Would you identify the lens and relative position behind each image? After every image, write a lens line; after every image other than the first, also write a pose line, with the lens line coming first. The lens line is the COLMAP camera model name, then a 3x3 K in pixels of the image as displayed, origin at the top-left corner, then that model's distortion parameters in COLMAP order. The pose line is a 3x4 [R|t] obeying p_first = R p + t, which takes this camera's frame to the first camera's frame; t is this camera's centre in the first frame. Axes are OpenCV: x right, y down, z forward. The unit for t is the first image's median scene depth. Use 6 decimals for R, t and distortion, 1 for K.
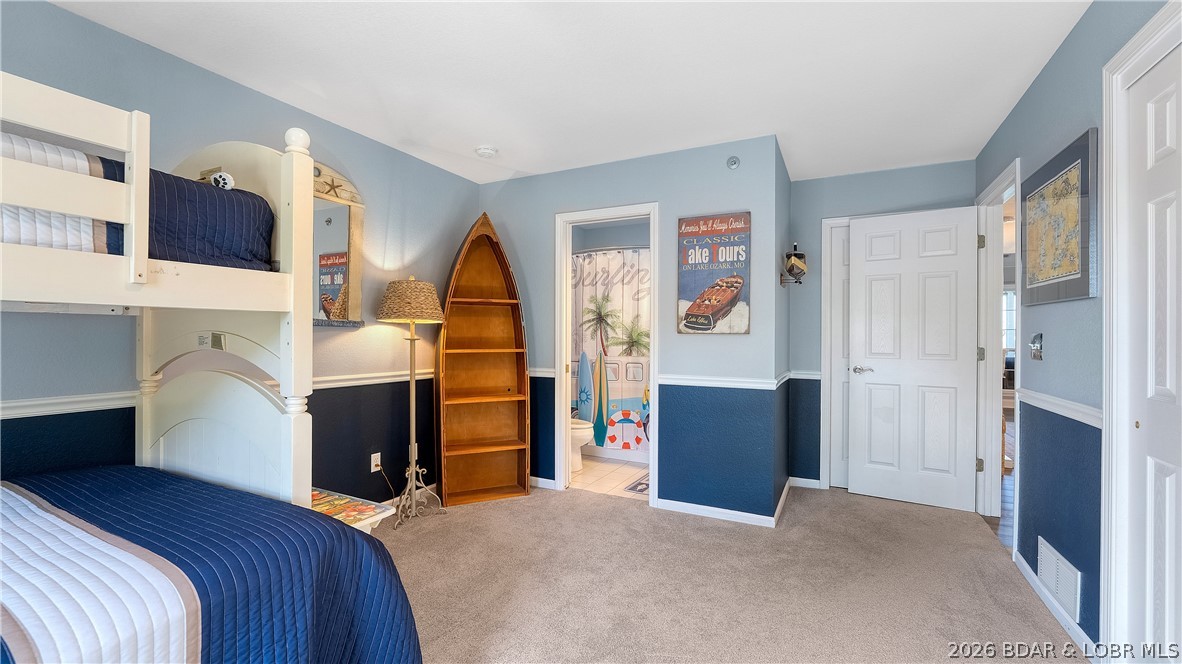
lens RADIAL K [[480.8, 0, 585.3], [0, 480.8, 330.7], [0, 0, 1]] dist [-0.003809, -0.000092]
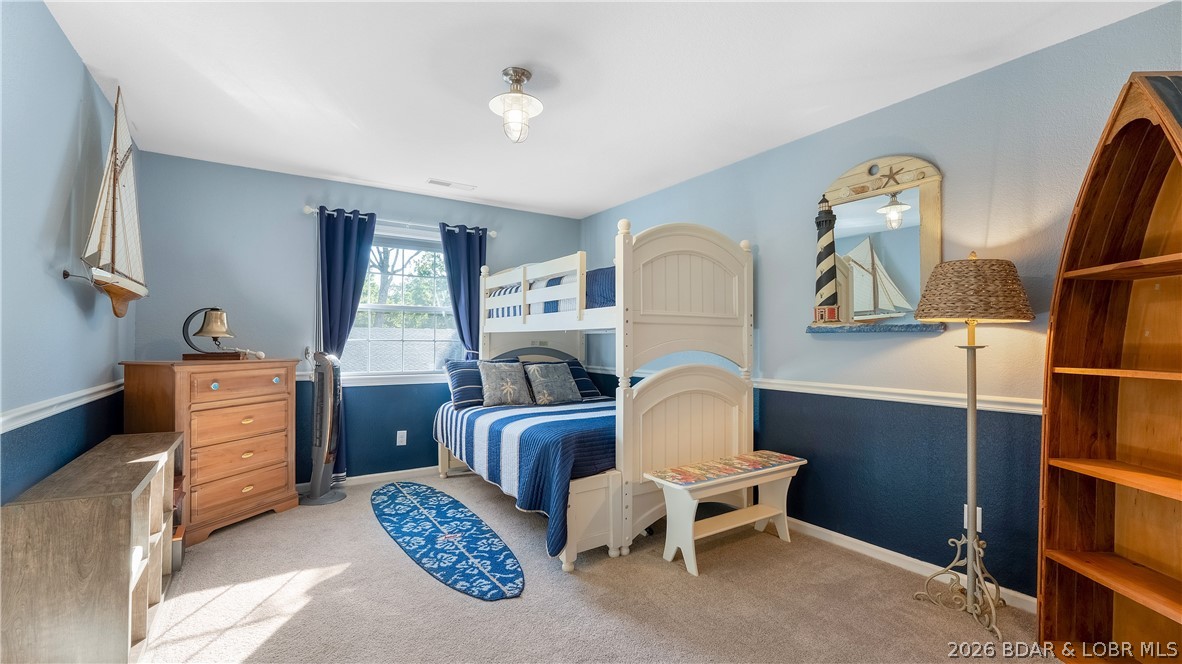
lens RADIAL K [[480.8, 0, 585.3], [0, 480.8, 330.7], [0, 0, 1]] dist [-0.003809, -0.000092]
pose [[-0.463017, -0.026950, -0.885940, 0.597854], [0.005258, 0.999437, -0.033150, 0.017431], [0.886334, -0.020007, -0.462615, 1.033244]]
